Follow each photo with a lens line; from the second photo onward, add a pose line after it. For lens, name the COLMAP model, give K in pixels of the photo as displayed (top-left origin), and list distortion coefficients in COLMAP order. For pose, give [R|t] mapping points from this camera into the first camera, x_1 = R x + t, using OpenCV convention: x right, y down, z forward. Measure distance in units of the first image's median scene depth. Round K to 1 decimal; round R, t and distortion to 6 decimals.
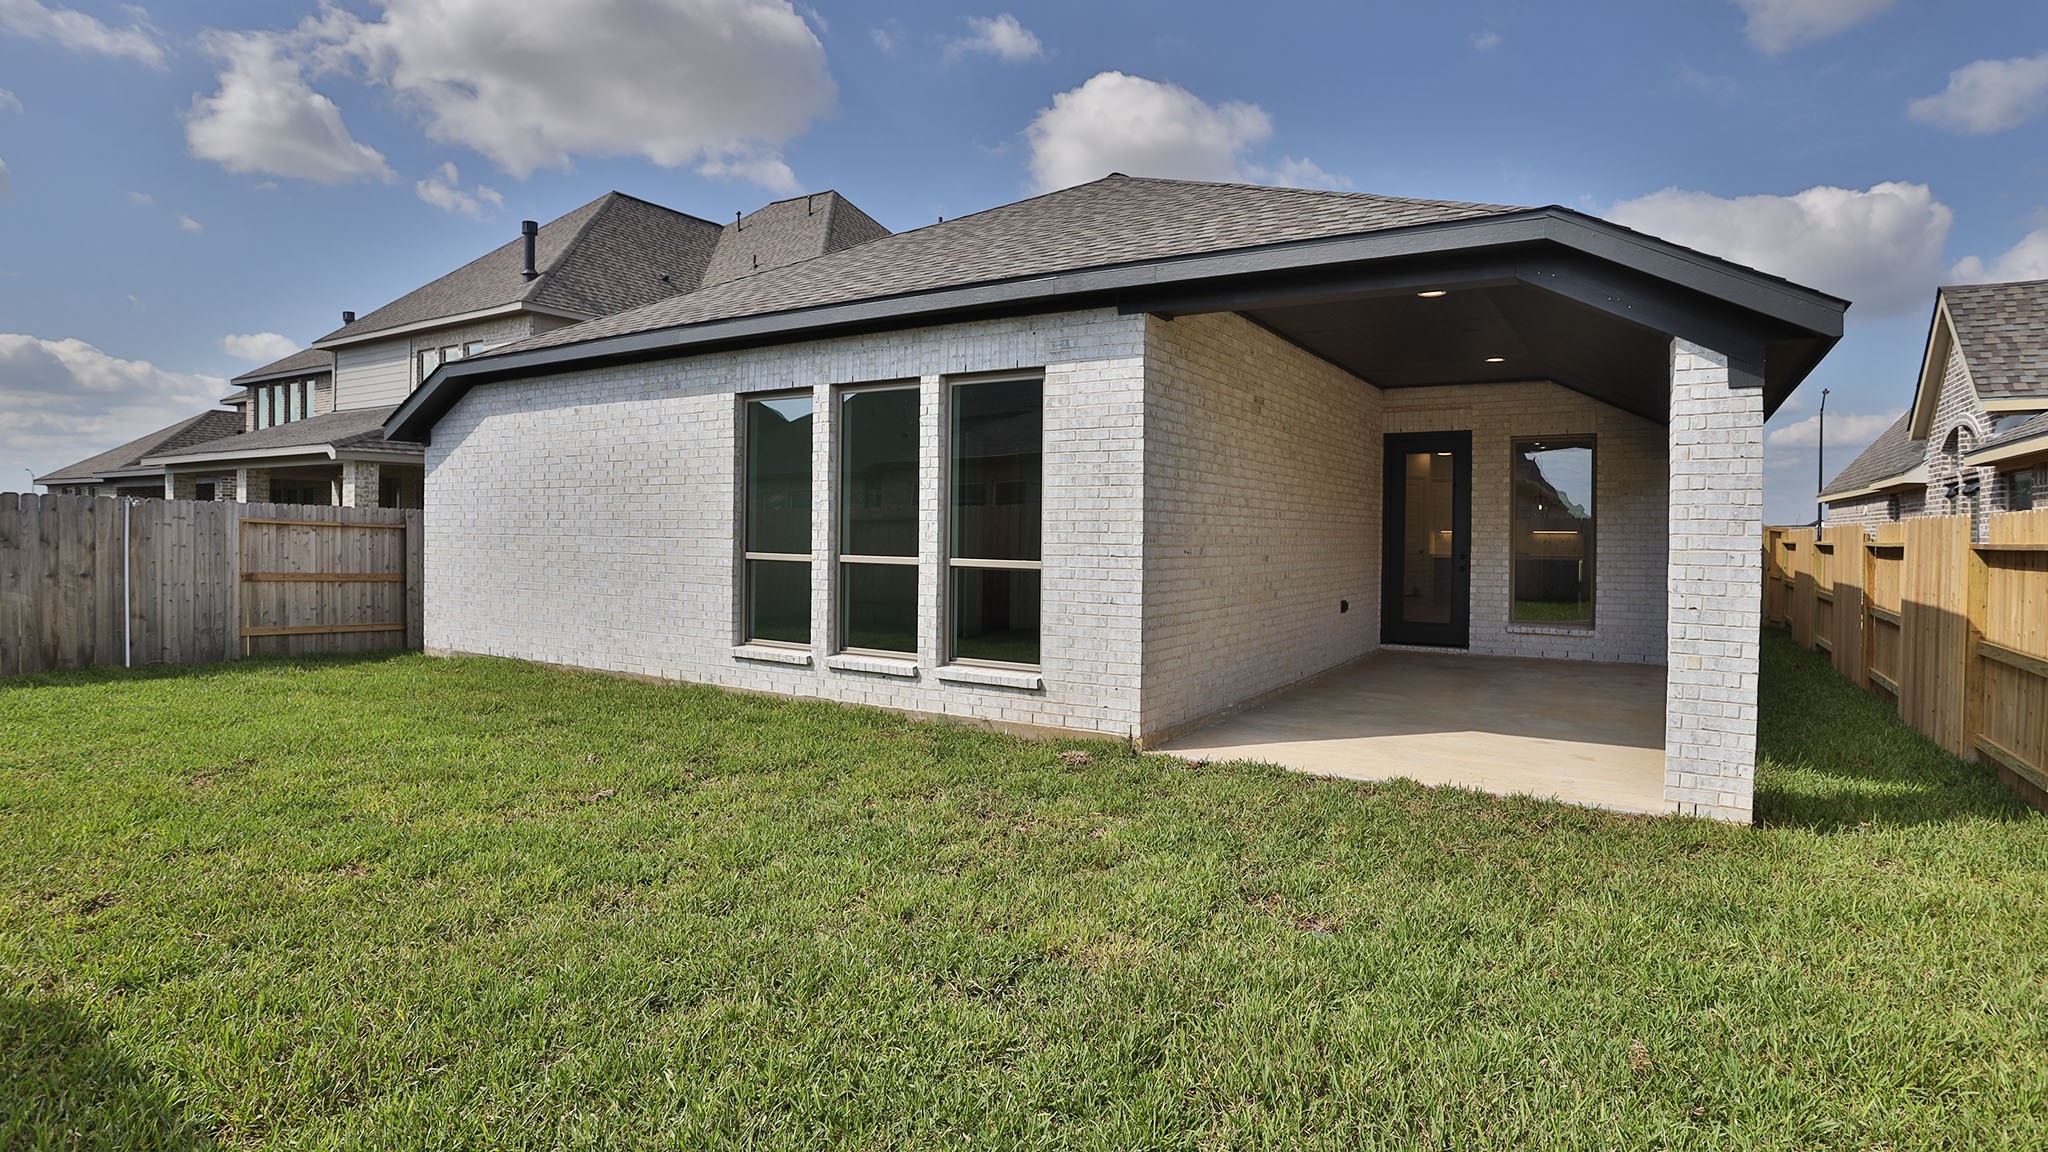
lens RADIAL K [[1028.8, 0, 1022.8], [0, 1028.8, 559.1], [0, 0, 1]] dist [-0.037948, 0.001112]
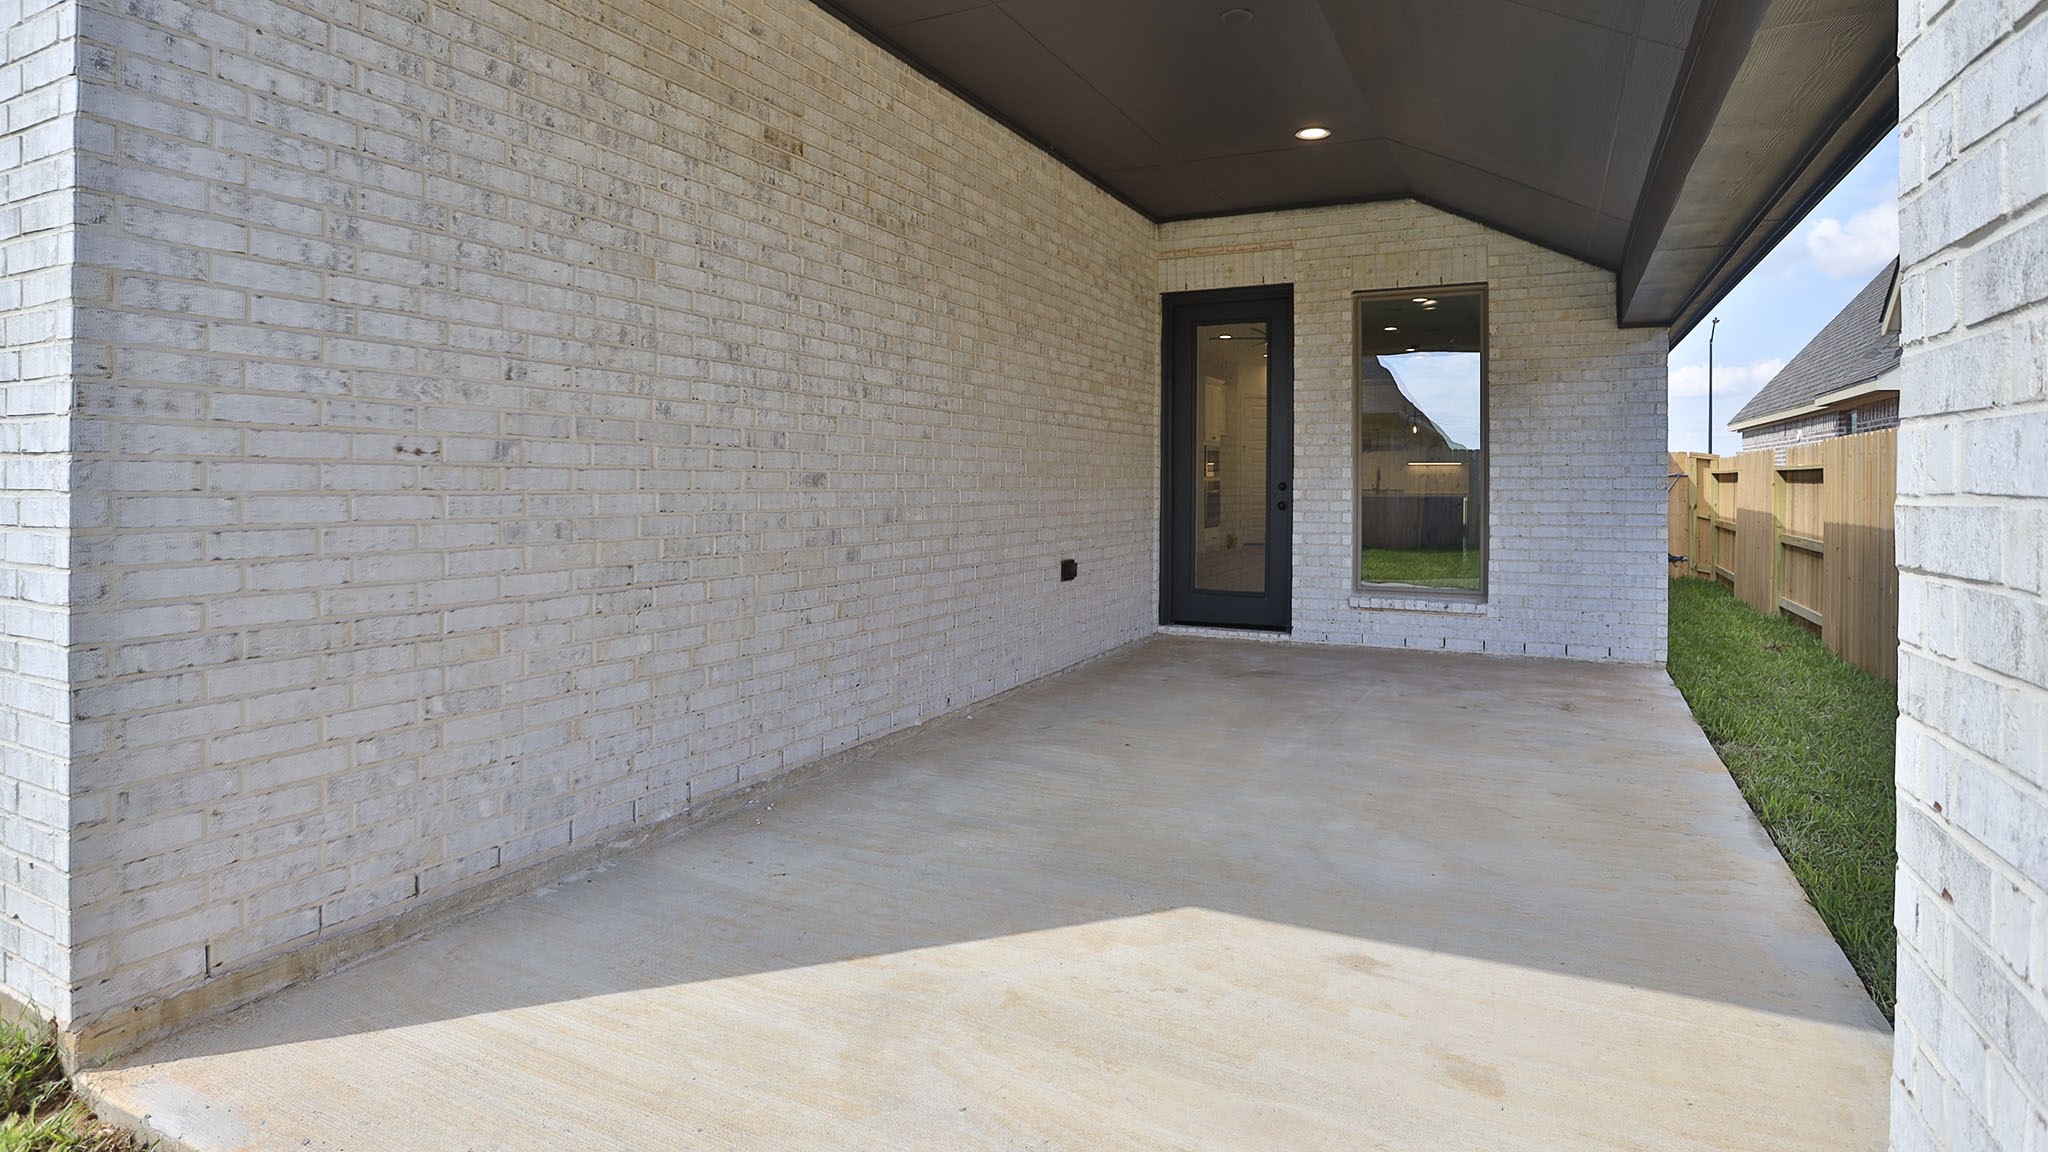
lens RADIAL K [[1028.8, 0, 1006.0], [0, 1028.8, 500.5], [0, 0, 1]] dist [-0.037948, 0.001112]
pose [[0.997042, -0.006165, 0.076612, 0.218751], [0.006528, 0.999969, -0.004499, 0.008509], [-0.076582, 0.004985, 0.997051, 0.394419]]
